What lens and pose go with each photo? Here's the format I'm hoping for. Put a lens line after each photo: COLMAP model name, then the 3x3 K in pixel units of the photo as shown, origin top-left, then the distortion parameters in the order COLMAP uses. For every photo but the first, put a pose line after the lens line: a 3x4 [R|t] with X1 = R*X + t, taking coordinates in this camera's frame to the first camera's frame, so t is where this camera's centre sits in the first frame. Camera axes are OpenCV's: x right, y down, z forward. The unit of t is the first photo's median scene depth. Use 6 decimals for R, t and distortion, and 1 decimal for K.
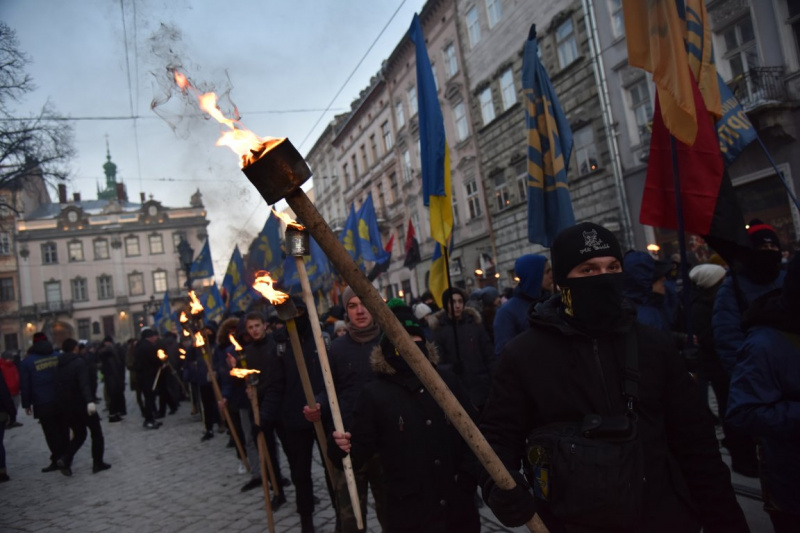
lens RADIAL K [[689.6, 0, 400.0], [0, 689.6, 266.5], [0, 0, 1]] dist [-0.015292, -0.002738]
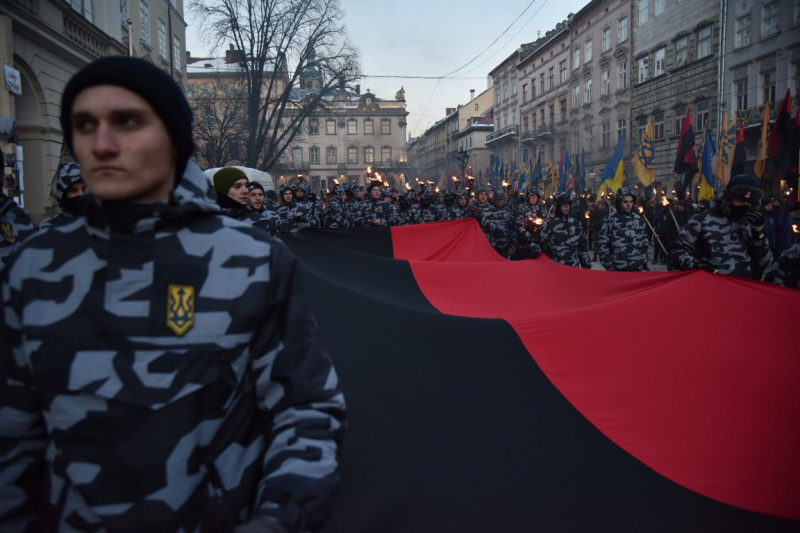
lens RADIAL K [[596.7, 0, 400.0], [0, 596.7, 266.5], [0, 0, 1]] dist [-0.004912, 0.004834]
pose [[0.970040, 0.143162, -0.196283, -0.063709], [-0.102218, 0.973446, 0.204830, -0.029031], [0.220394, -0.178629, 0.958915, -0.386206]]
